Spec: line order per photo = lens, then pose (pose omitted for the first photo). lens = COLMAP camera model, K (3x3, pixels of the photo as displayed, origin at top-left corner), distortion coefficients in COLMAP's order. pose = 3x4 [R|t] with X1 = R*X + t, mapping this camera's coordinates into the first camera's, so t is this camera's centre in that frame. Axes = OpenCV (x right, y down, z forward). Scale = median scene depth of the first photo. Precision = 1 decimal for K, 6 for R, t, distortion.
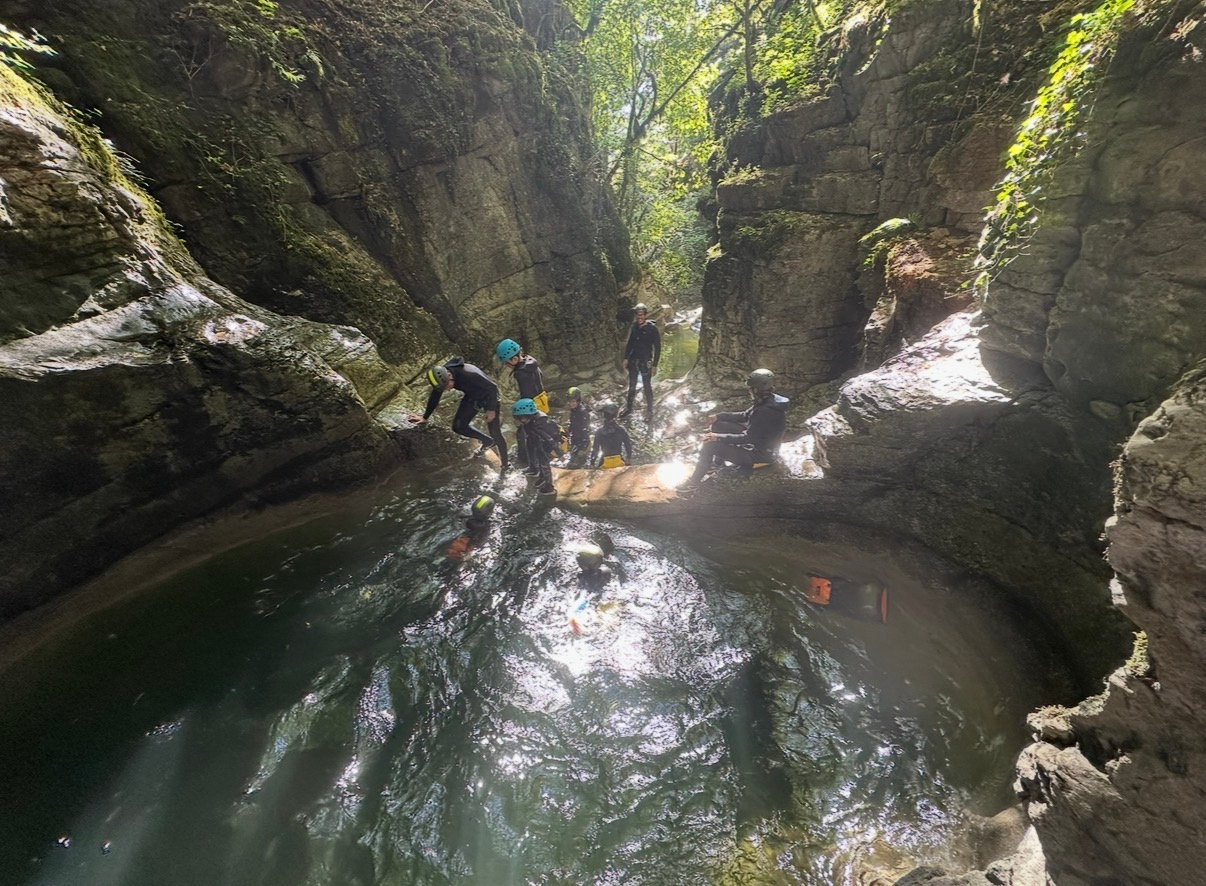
lens RADIAL K [[472.9, 0, 601.0], [0, 472.9, 437.7], [0, 0, 1]] dist [-0.001971, 0.000008]
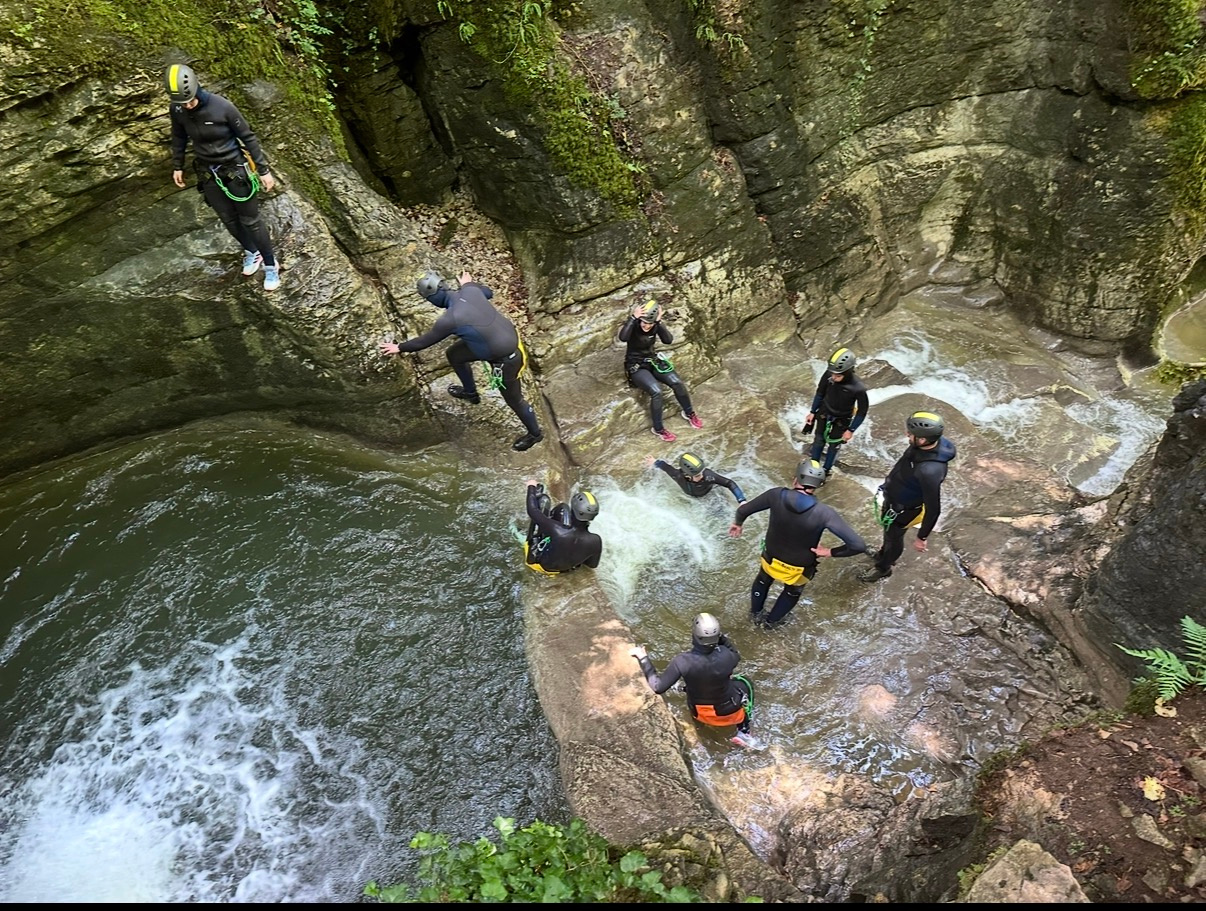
lens RADIAL K [[825.9, 0, 603.3], [0, 825.9, 453.1], [0, 0, 1]] dist [0.062392, -0.074612]
pose [[0.619550, 0.567325, -0.542494, 0.802559], [-0.348576, 0.818076, 0.457433, -0.999596], [0.703316, -0.094302, 0.704595, 0.247665]]
